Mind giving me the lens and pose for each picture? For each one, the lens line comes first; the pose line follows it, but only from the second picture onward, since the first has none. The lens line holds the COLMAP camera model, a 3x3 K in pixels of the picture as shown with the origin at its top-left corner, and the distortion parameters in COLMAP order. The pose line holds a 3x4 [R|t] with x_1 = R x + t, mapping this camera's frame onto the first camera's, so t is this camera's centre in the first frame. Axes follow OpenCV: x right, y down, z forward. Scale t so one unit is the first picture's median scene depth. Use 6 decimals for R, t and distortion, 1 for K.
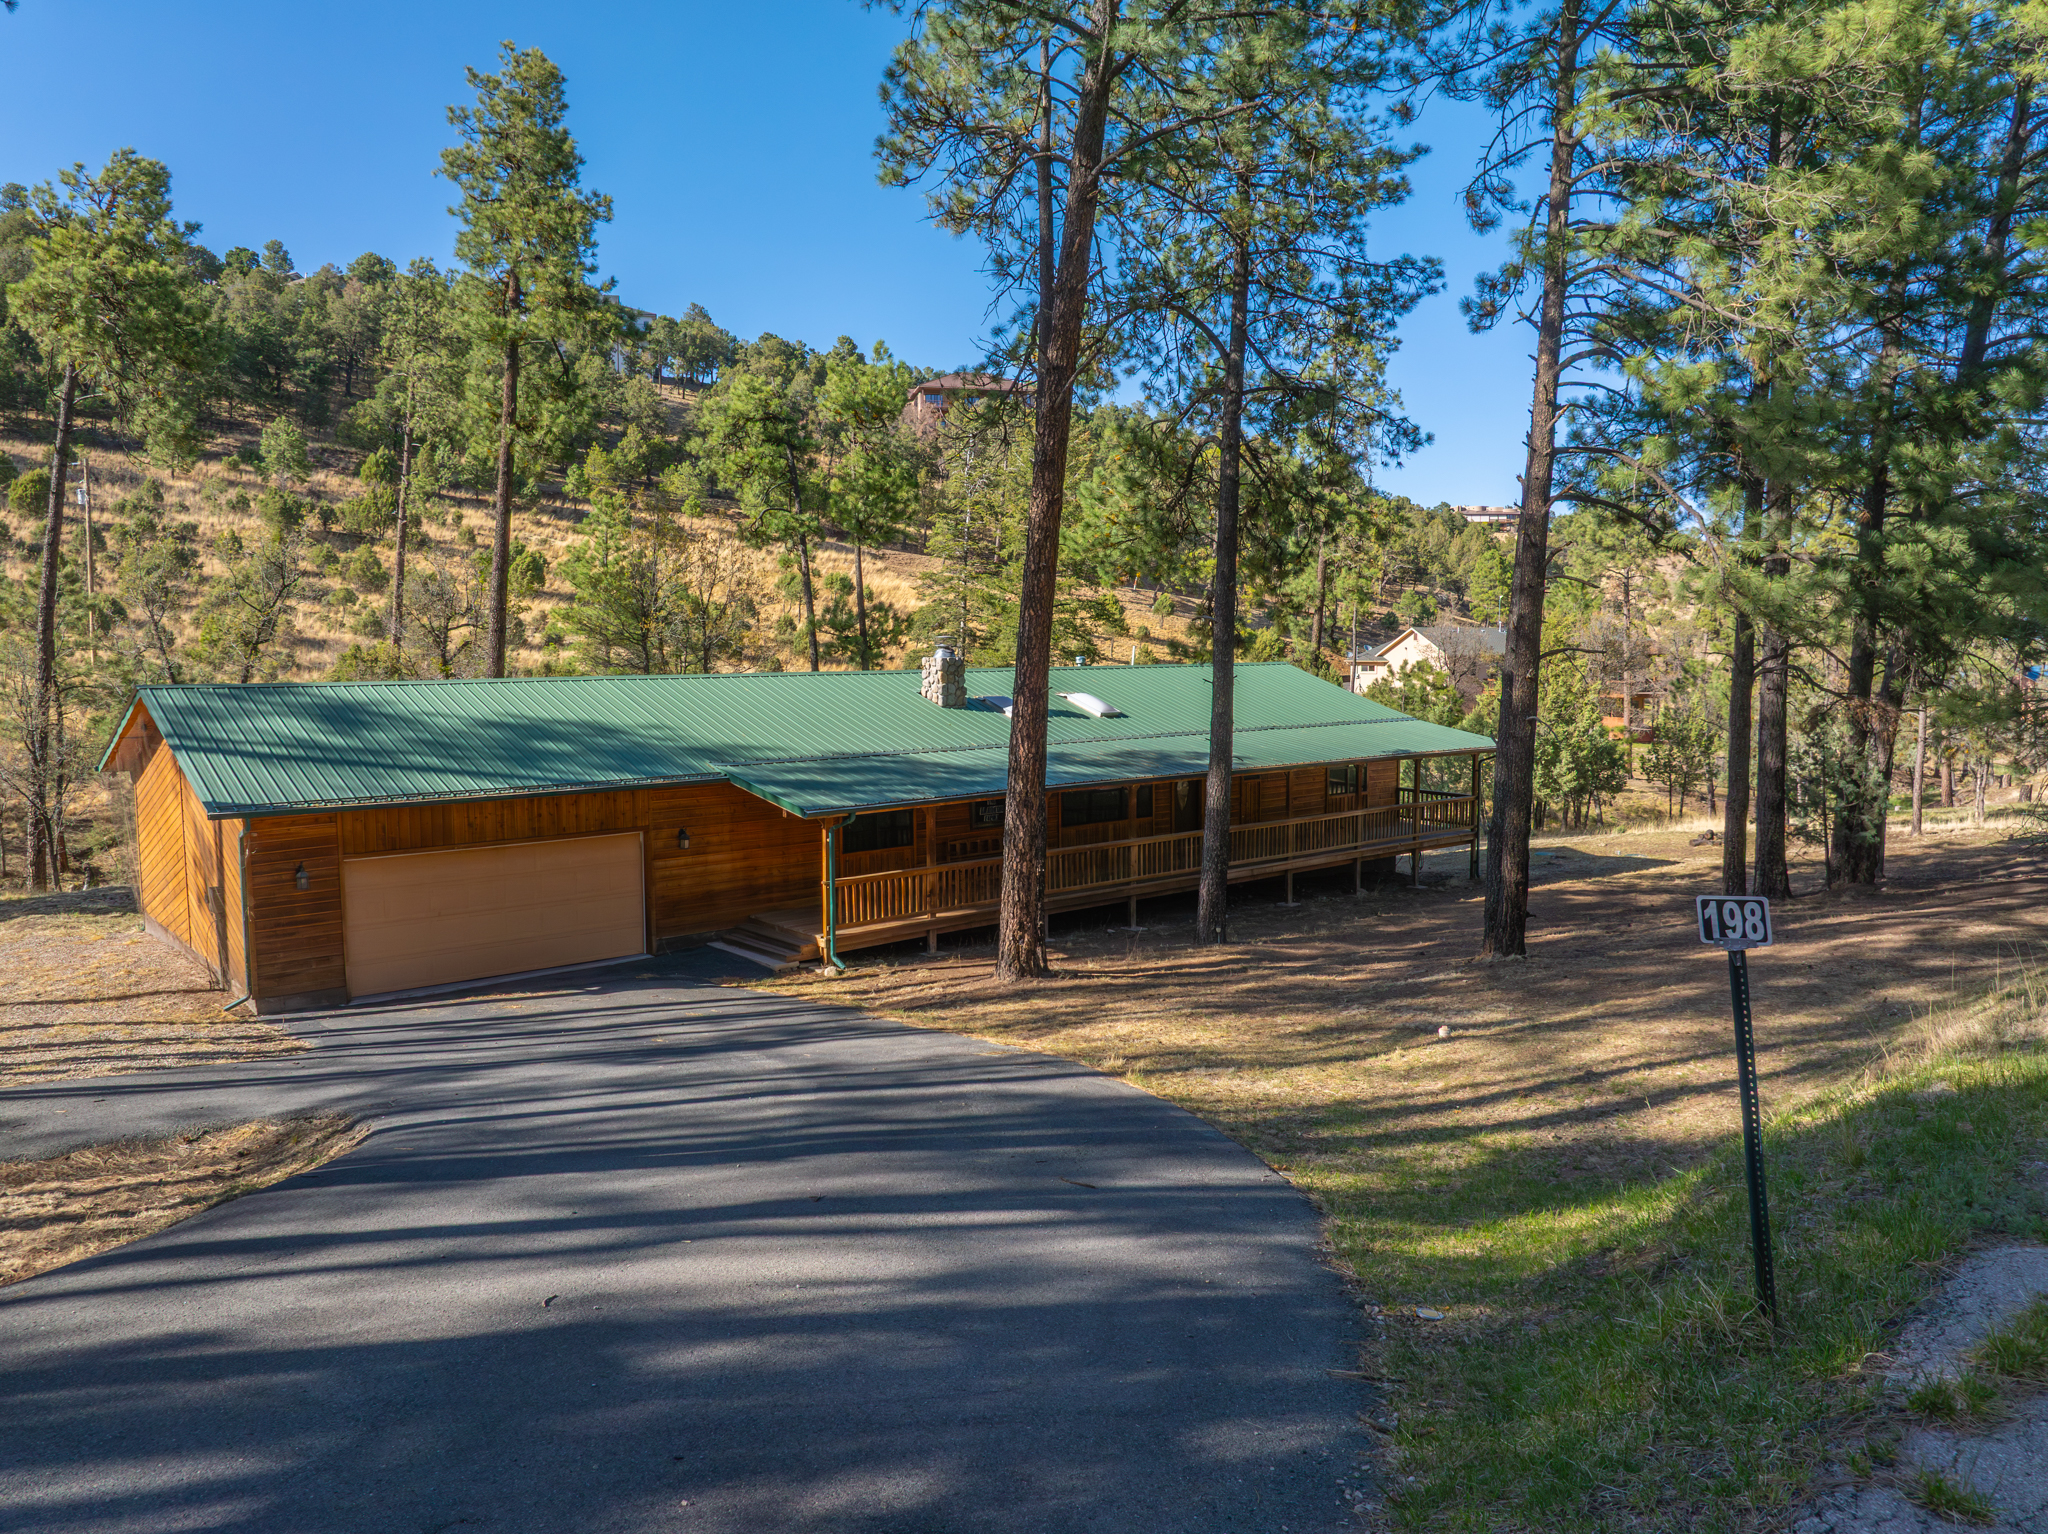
lens RADIAL K [[1418.6, 0, 1024.0], [0, 1418.6, 767.0], [0, 0, 1]] dist [-0.028435, -0.003257]
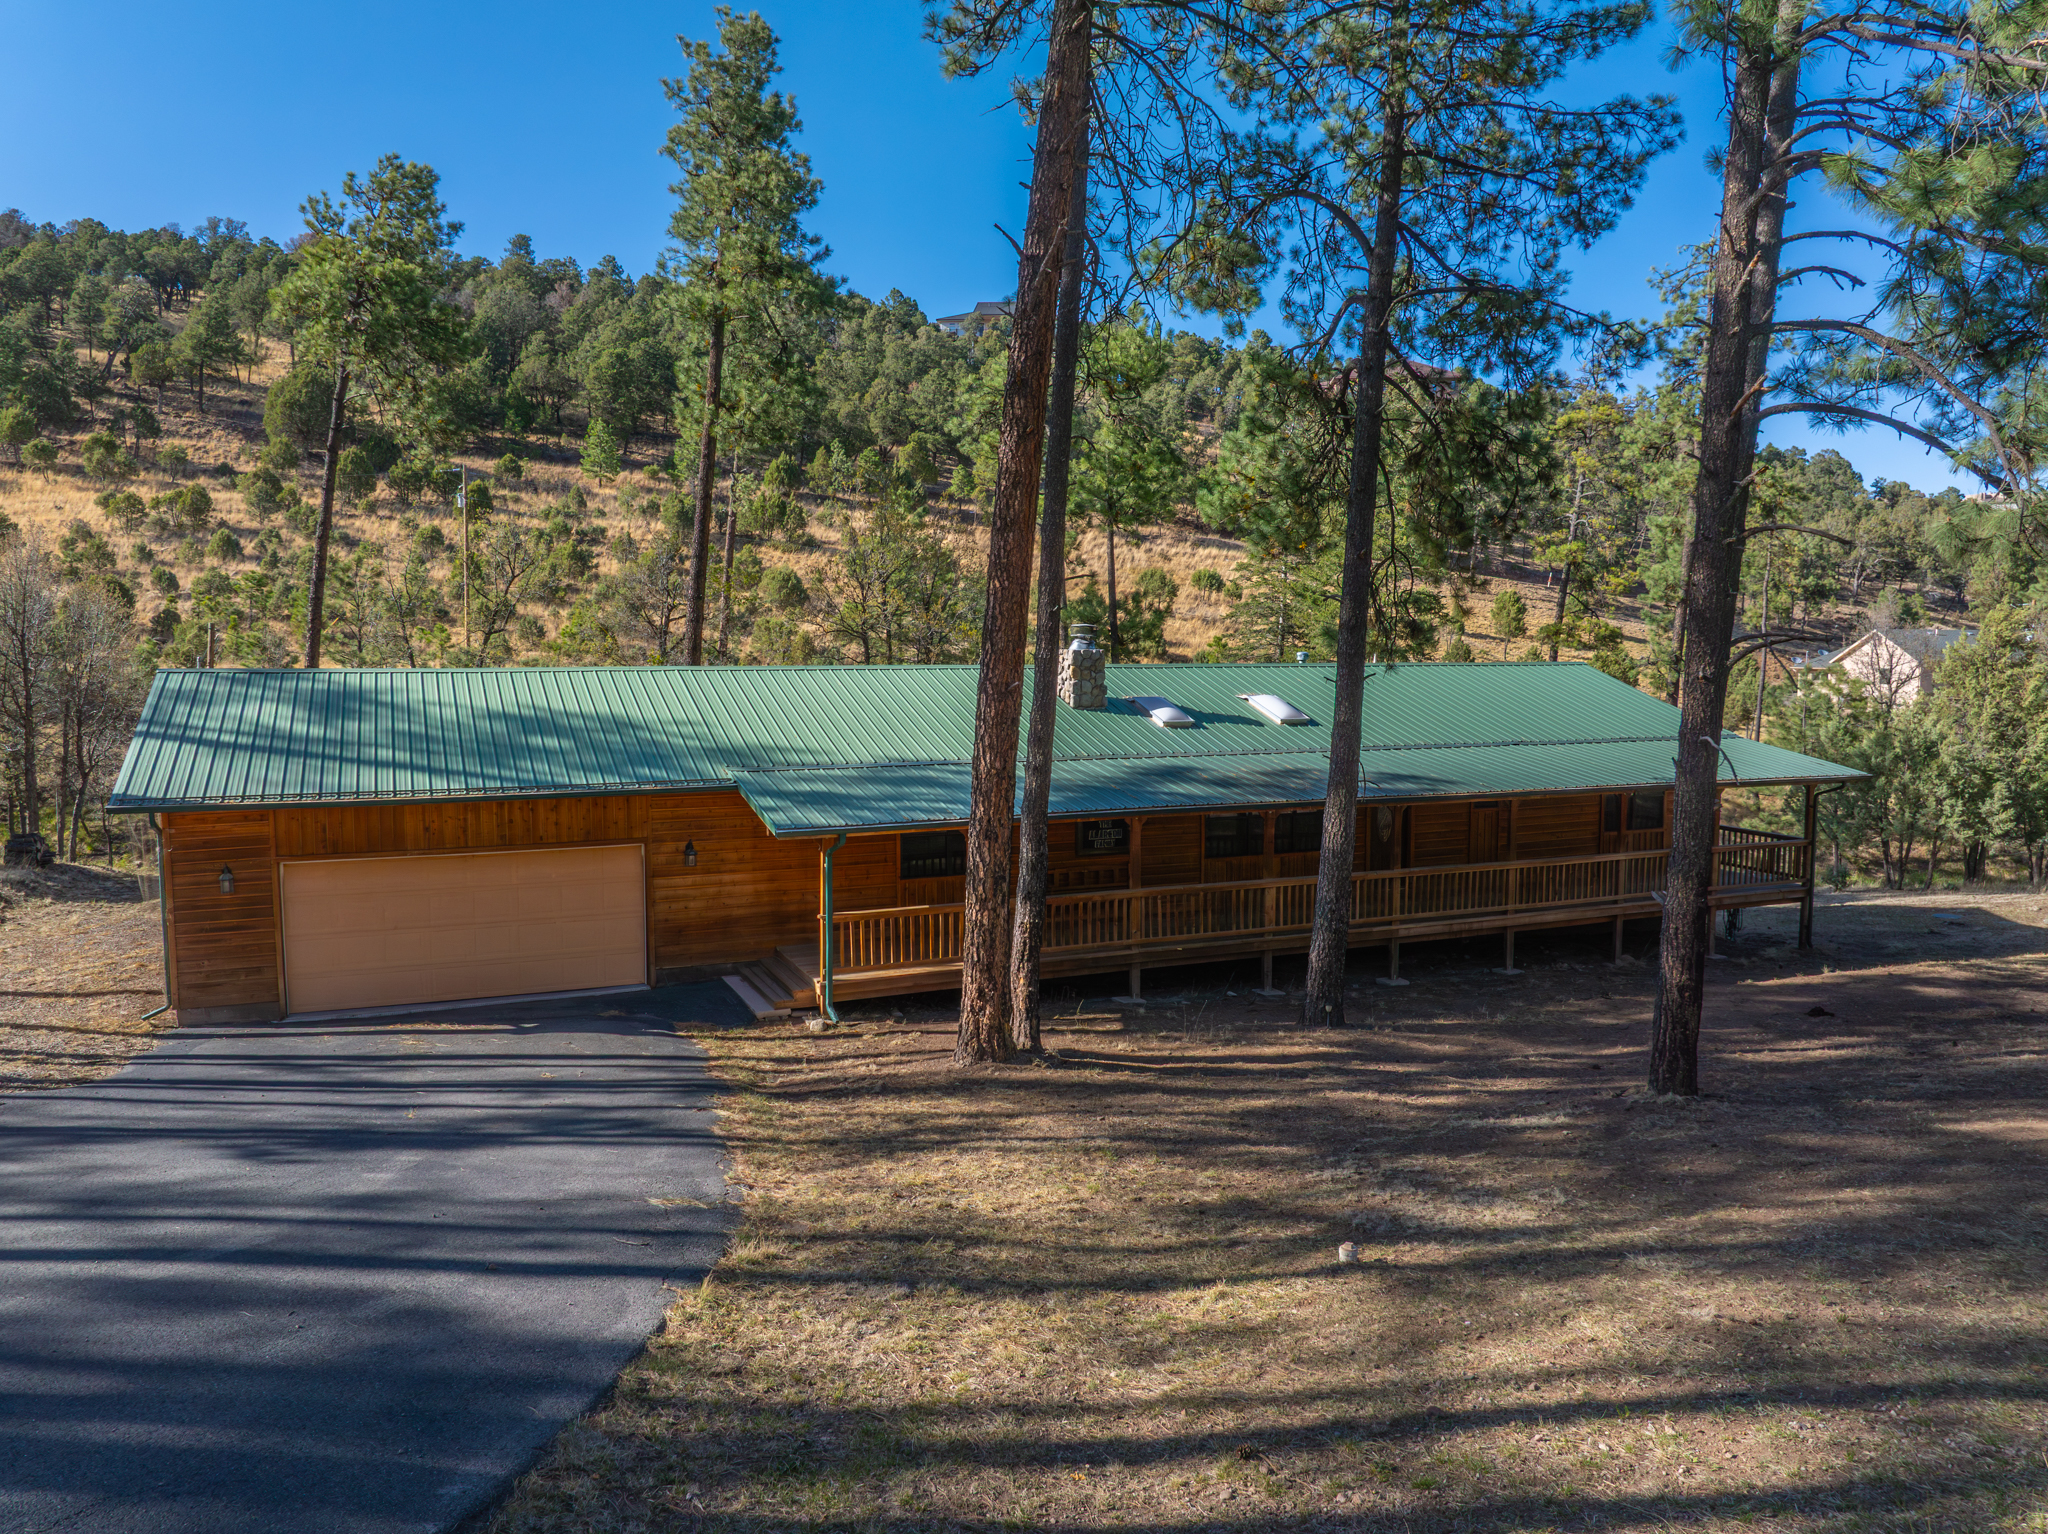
lens RADIAL K [[1429.7, 0, 1024.0], [0, 1429.7, 767.0], [0, 0, 1]] dist [-0.033434, -0.005128]
pose [[0.956025, 0.030811, -0.291661, 0.198110], [-0.031379, 0.999504, 0.002730, -0.010788], [0.291601, 0.006543, 0.956518, 0.219902]]
